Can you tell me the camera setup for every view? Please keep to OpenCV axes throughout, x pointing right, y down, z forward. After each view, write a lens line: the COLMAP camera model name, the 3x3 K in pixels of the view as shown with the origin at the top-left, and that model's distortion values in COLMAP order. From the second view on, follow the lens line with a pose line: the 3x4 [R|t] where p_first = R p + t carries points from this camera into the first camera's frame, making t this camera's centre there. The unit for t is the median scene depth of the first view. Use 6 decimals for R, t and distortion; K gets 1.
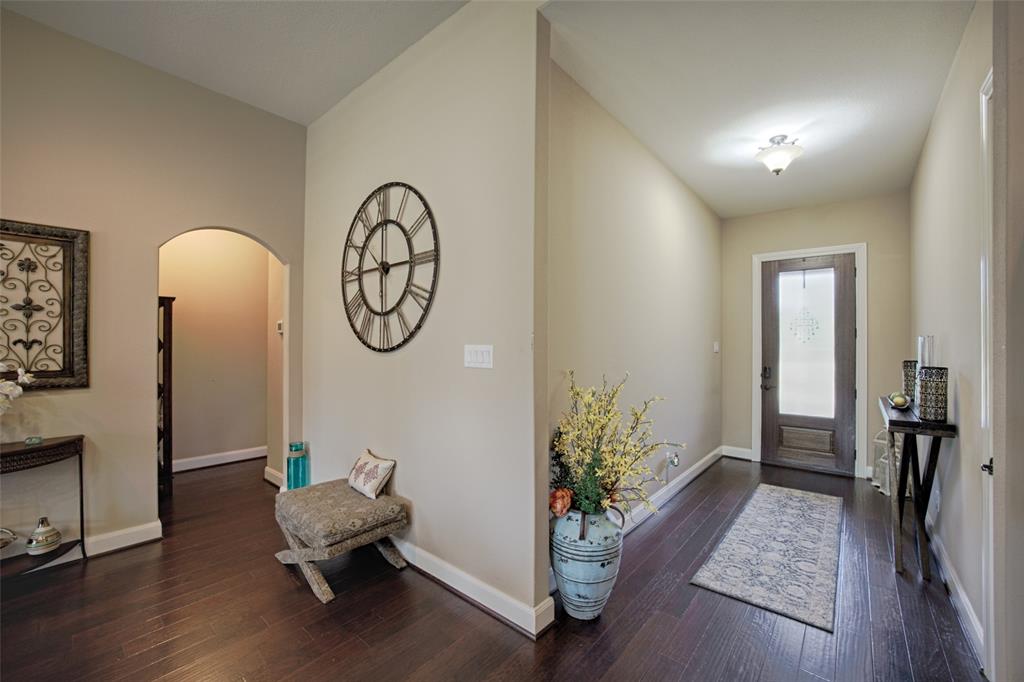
lens RADIAL K [[403.0, 0, 515.7], [0, 403.0, 339.2], [0, 0, 1]] dist [-0.001262, 0.000222]
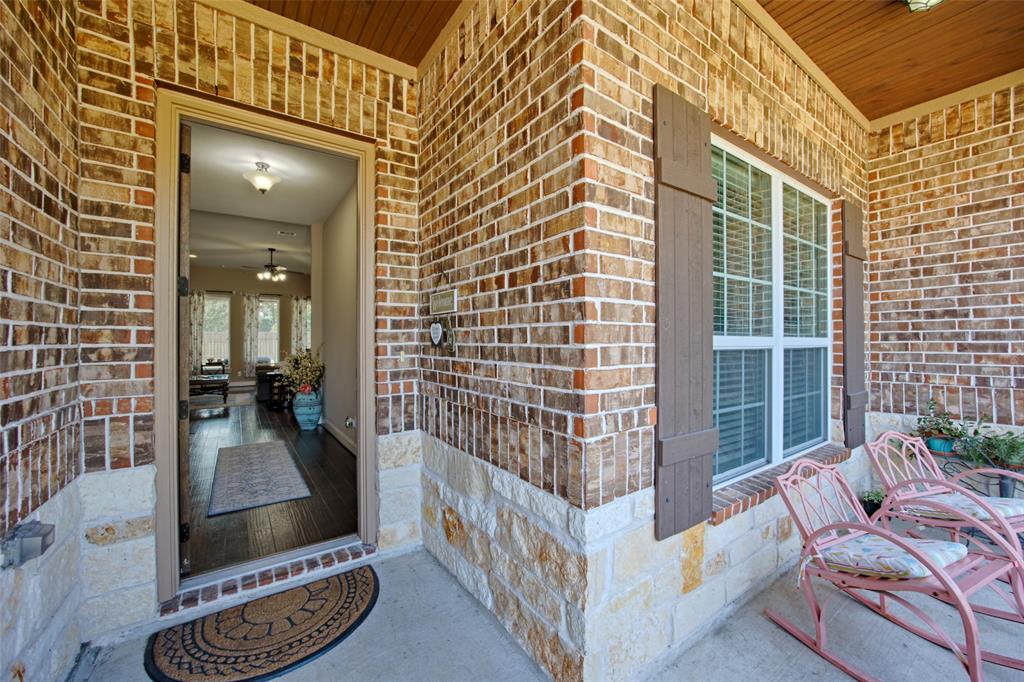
lens RADIAL K [[403.0, 0, 515.7], [0, 403.0, 339.2], [0, 0, 1]] dist [-0.001262, 0.000222]
pose [[-0.256982, -0.008509, -0.966379, 1.549987], [-0.001096, 0.999963, -0.008513, 0.070904], [0.966416, -0.001128, -0.256982, 1.943138]]
